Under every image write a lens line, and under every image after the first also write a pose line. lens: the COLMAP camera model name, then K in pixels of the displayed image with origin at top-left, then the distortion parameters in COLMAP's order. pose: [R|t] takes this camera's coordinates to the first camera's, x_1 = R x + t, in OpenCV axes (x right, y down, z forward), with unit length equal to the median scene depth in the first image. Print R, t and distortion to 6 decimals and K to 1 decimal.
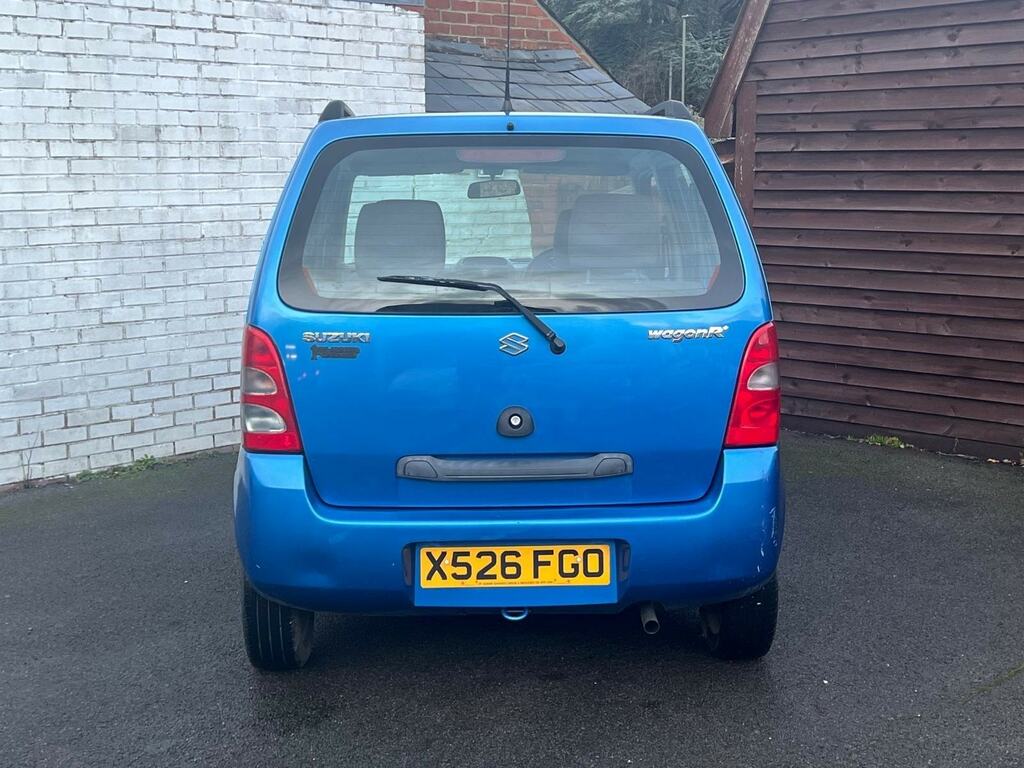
lens RADIAL K [[1384.9, 0, 527.7], [0, 1384.9, 388.5], [0, 0, 1]] dist [0.175304, -0.493717]
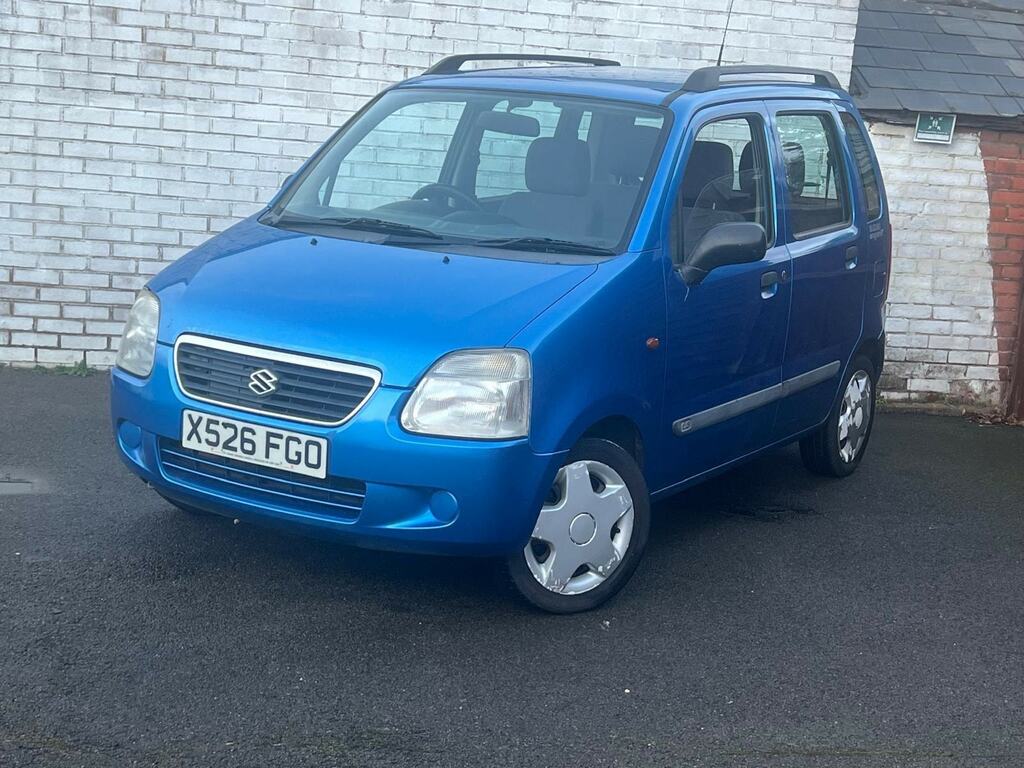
lens RADIAL K [[1494.7, 0, 525.1], [0, 1494.7, 382.4], [0, 0, 1]] dist [0.194799, -0.597765]
pose [[0.809588, 0.170264, -0.561762, 0.421278], [-0.174246, 0.983580, 0.046996, -0.008750], [0.560540, 0.059838, 0.825963, 0.111548]]
